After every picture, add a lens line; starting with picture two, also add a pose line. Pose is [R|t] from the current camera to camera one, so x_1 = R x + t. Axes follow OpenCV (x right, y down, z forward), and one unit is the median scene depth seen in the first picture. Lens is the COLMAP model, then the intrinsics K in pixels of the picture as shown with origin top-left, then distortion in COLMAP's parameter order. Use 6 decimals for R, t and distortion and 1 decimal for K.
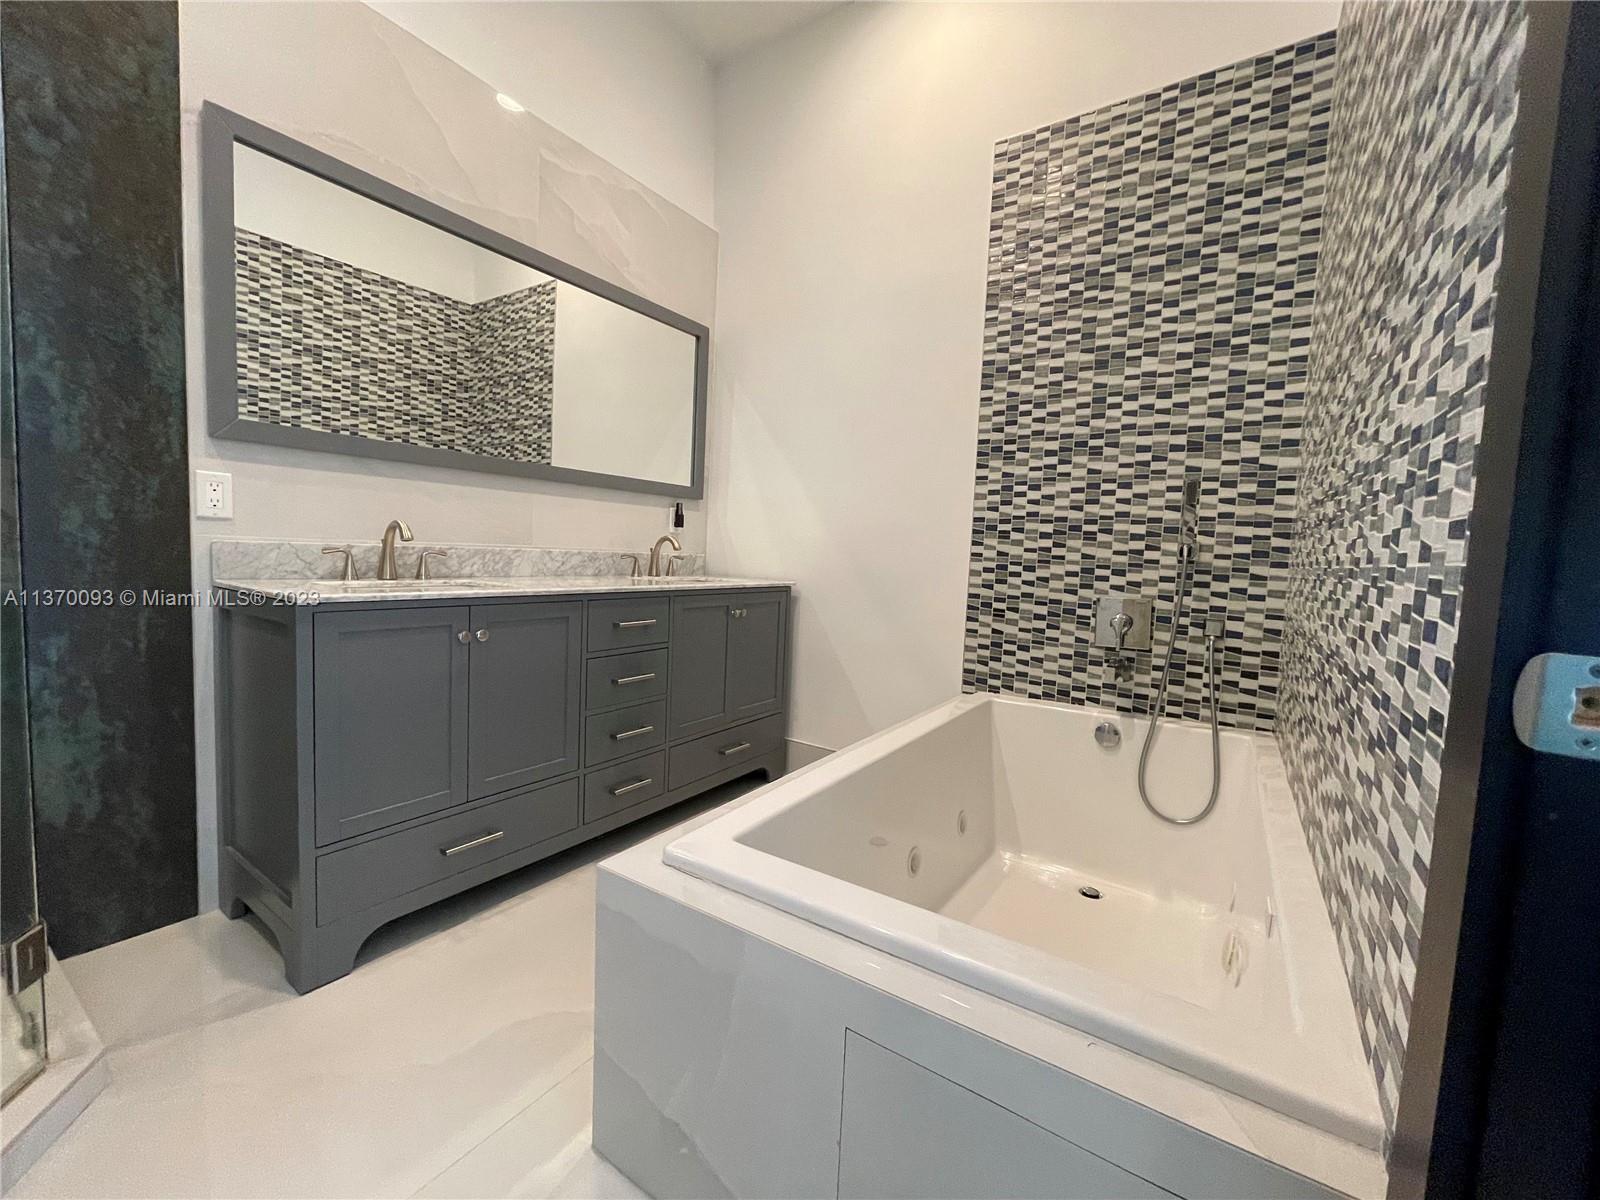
lens RADIAL K [[642.1, 0, 794.5], [0, 642.1, 598.1], [0, 0, 1]] dist [-0.000650, -0.002563]
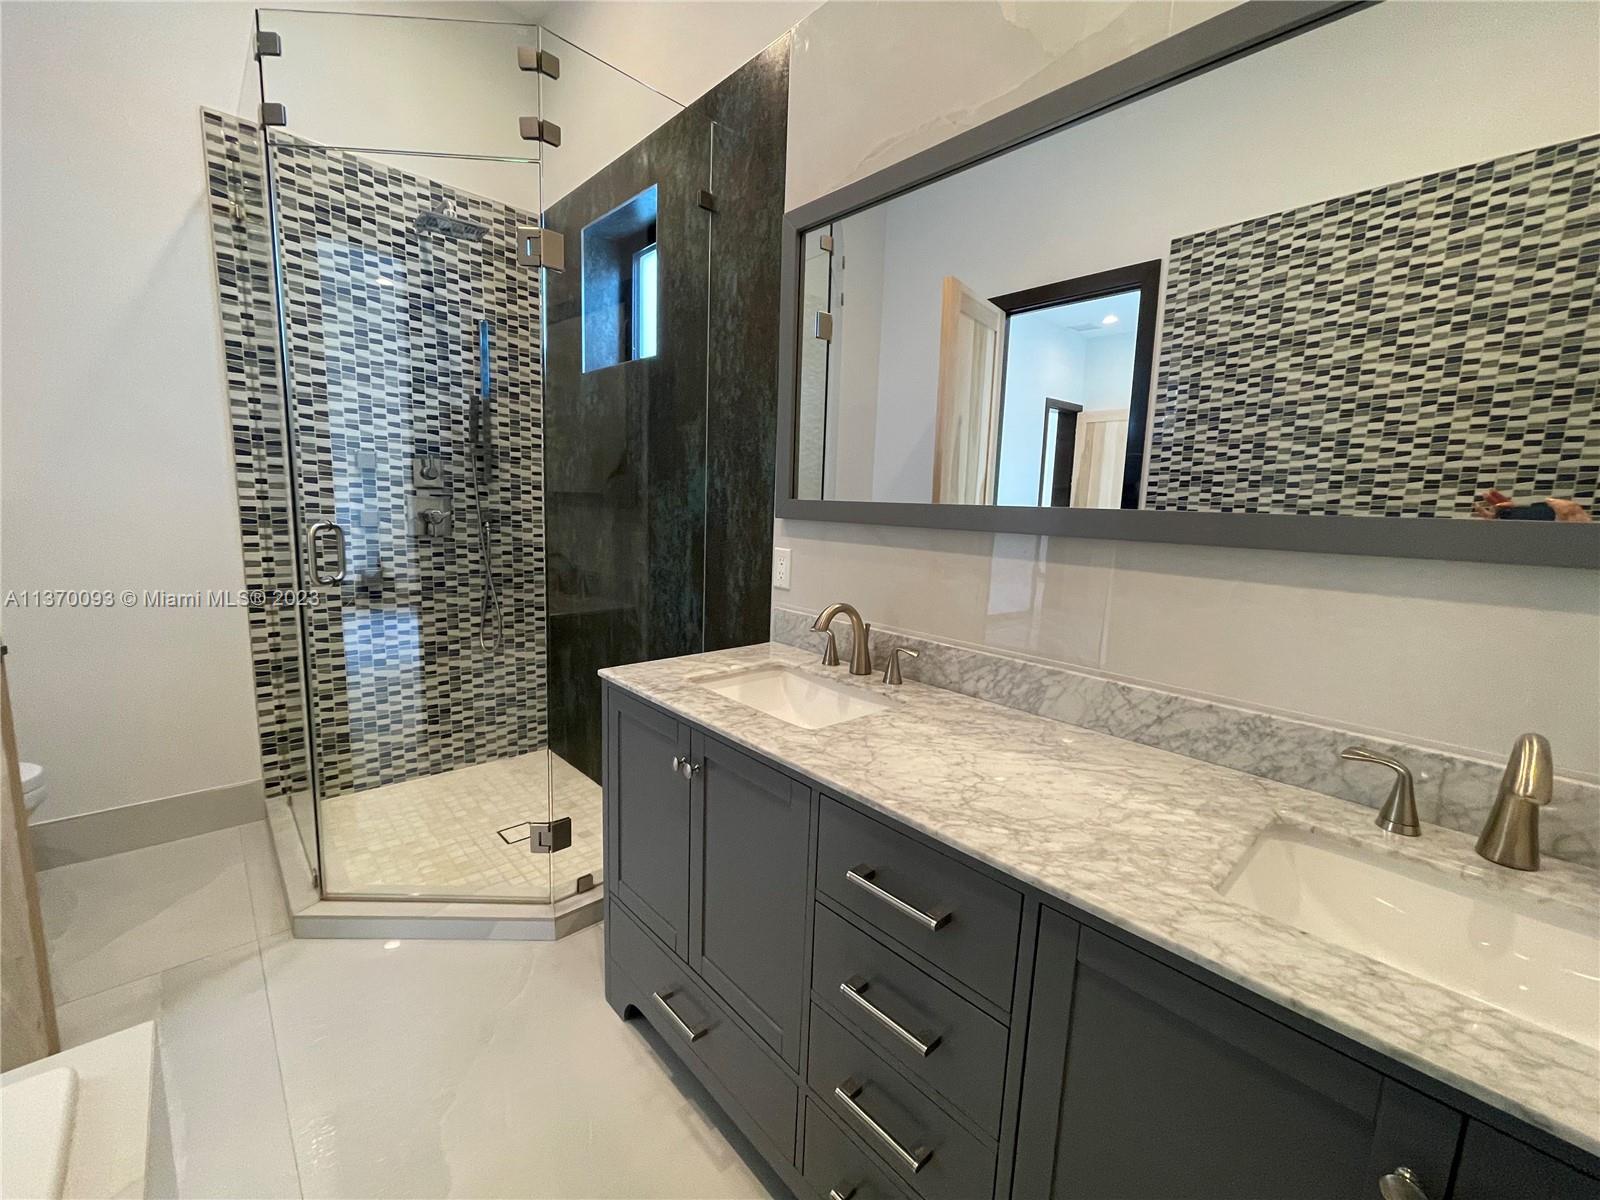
lens RADIAL K [[642.1, 0, 788.6], [0, 642.1, 590.9], [0, 0, 1]] dist [-0.000650, -0.002563]
pose [[-0.219098, 0.088660, -0.971666, 0.156741], [-0.112406, 0.986939, 0.115399, -0.199036], [0.969206, 0.134505, -0.206271, 0.979884]]
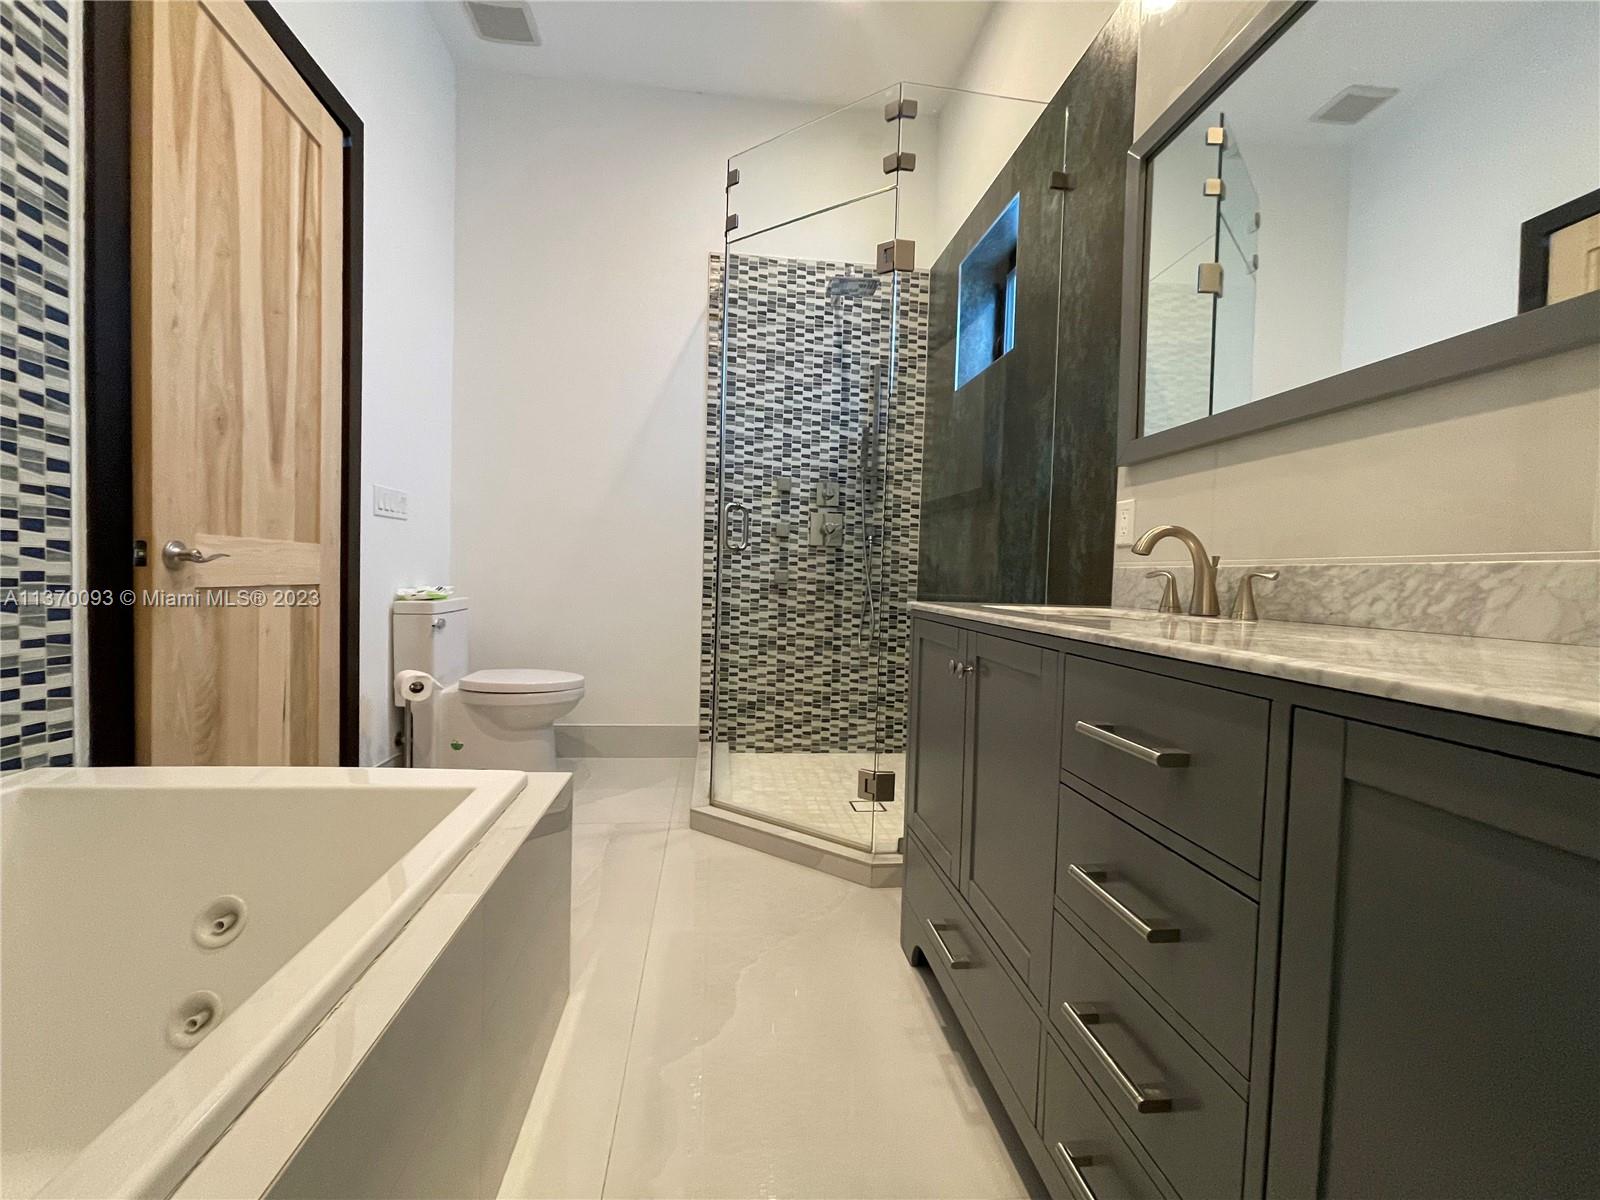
lens RADIAL K [[642.1, 0, 797.8], [0, 642.1, 595.0], [0, 0, 1]] dist [-0.000650, -0.002563]
pose [[-0.748024, -0.040345, -0.662444, 0.112939], [-0.104869, 0.992796, 0.057953, -0.041520], [0.655334, 0.112820, -0.746866, 1.120508]]
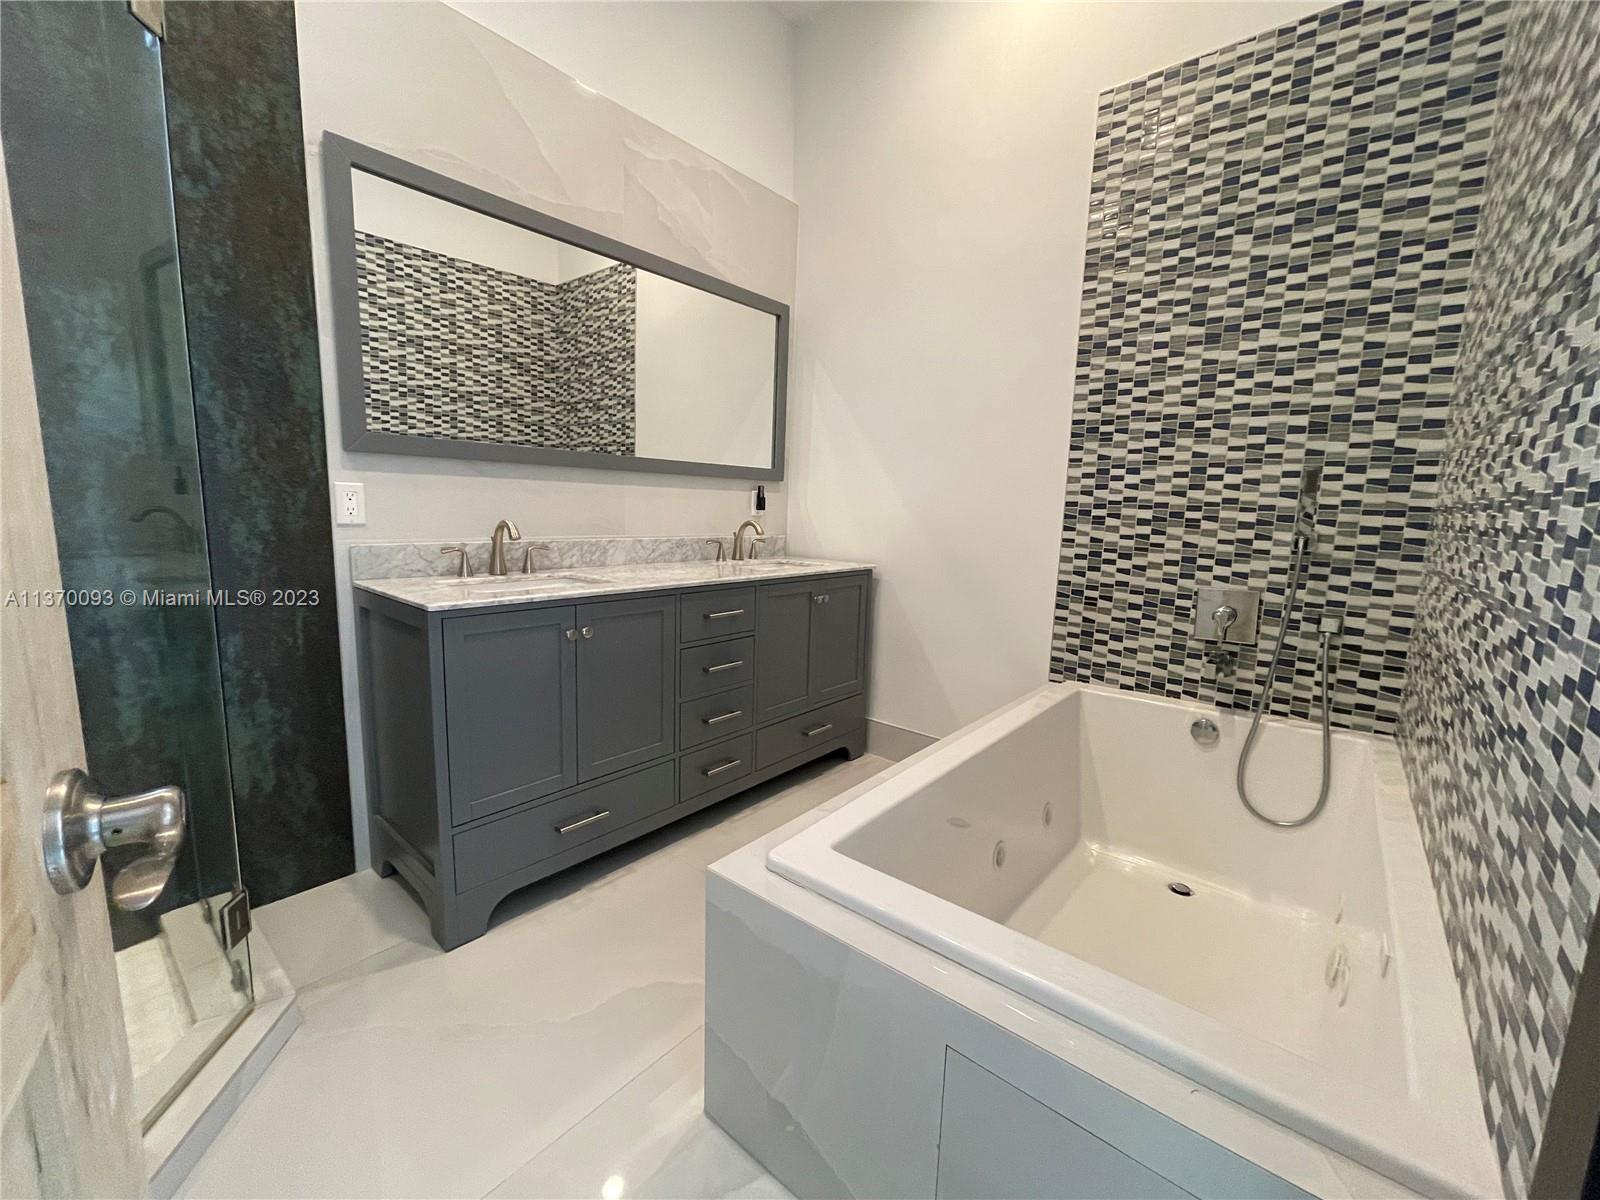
lens RADIAL K [[642.1, 0, 792.9], [0, 642.1, 598.4], [0, 0, 1]] dist [-0.000650, -0.002563]
pose [[0.993624, 0.003368, -0.112696, -0.020846], [0.004213, 0.997746, 0.066967, -0.054621], [0.112667, -0.067014, 0.991370, -0.013230]]
